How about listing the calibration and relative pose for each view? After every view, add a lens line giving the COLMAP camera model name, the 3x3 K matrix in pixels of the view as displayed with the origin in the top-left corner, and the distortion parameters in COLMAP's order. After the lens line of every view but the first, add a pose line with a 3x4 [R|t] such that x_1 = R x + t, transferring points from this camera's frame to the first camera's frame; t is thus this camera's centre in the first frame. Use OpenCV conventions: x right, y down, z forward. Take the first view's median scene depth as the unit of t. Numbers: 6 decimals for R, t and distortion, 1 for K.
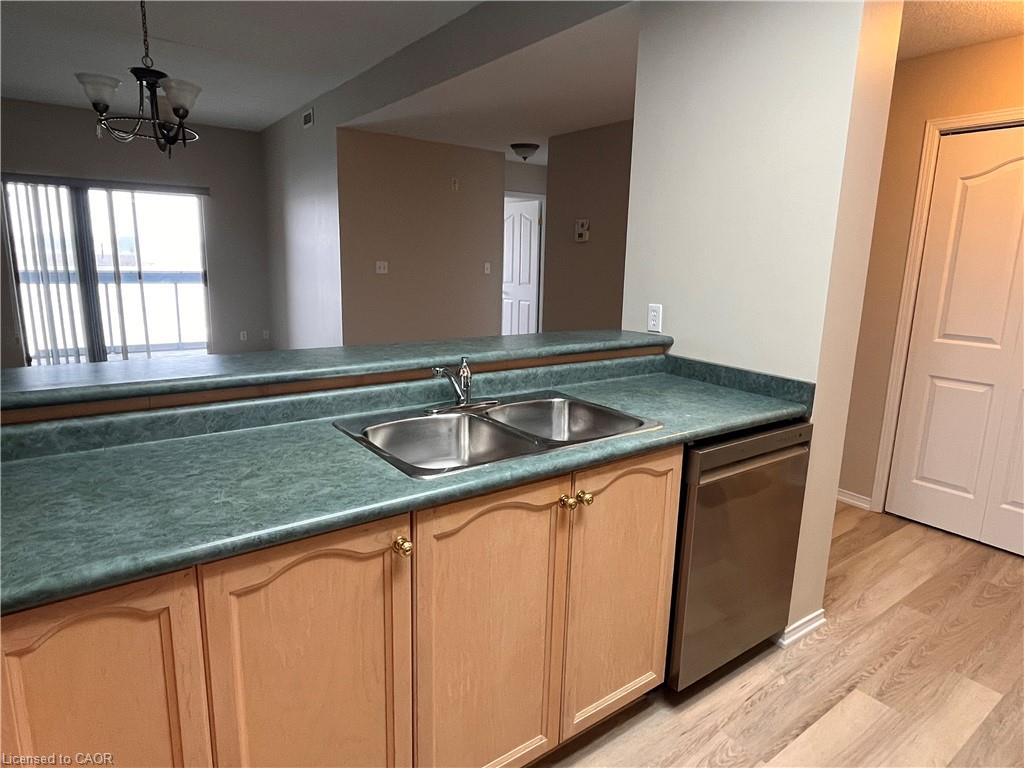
lens RADIAL K [[604.0, 0, 509.0], [0, 604.0, 366.5], [0, 0, 1]] dist [-0.006637, 0.004080]
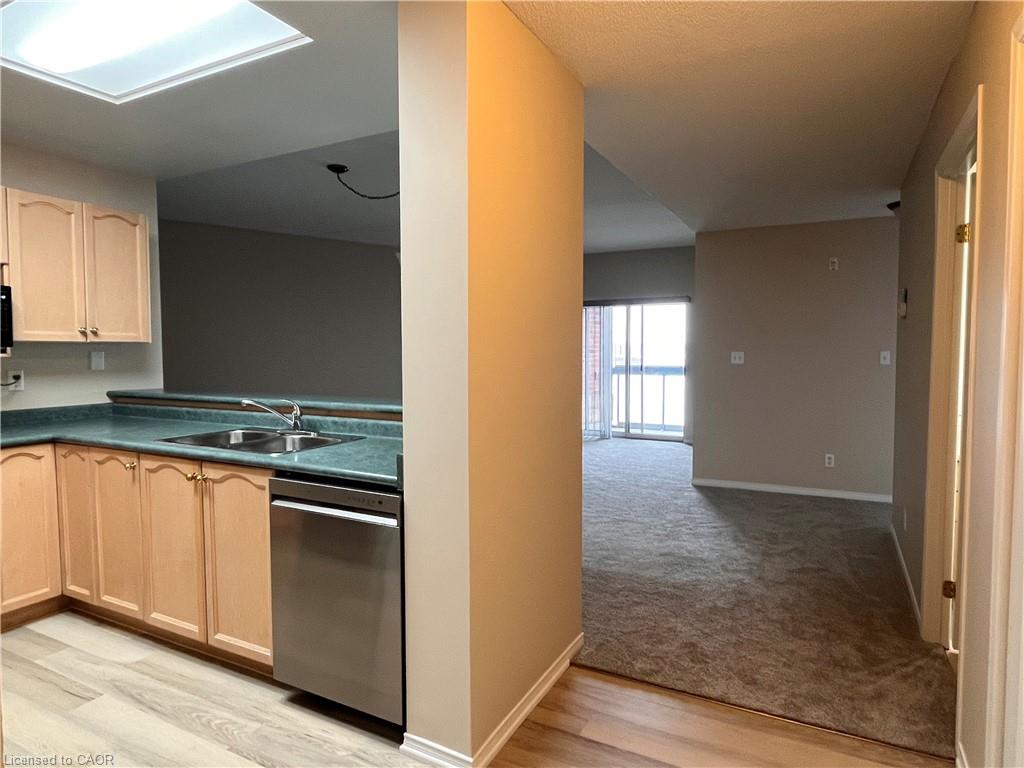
lens RADIAL K [[604.0, 0, 520.7], [0, 604.0, 381.6], [0, 0, 1]] dist [-0.006637, 0.004080]
pose [[0.440938, 0.017381, -0.897369, 1.369884], [-0.147404, 0.987639, -0.053300, -0.057896], [0.885350, 0.155778, 0.438050, 0.700867]]
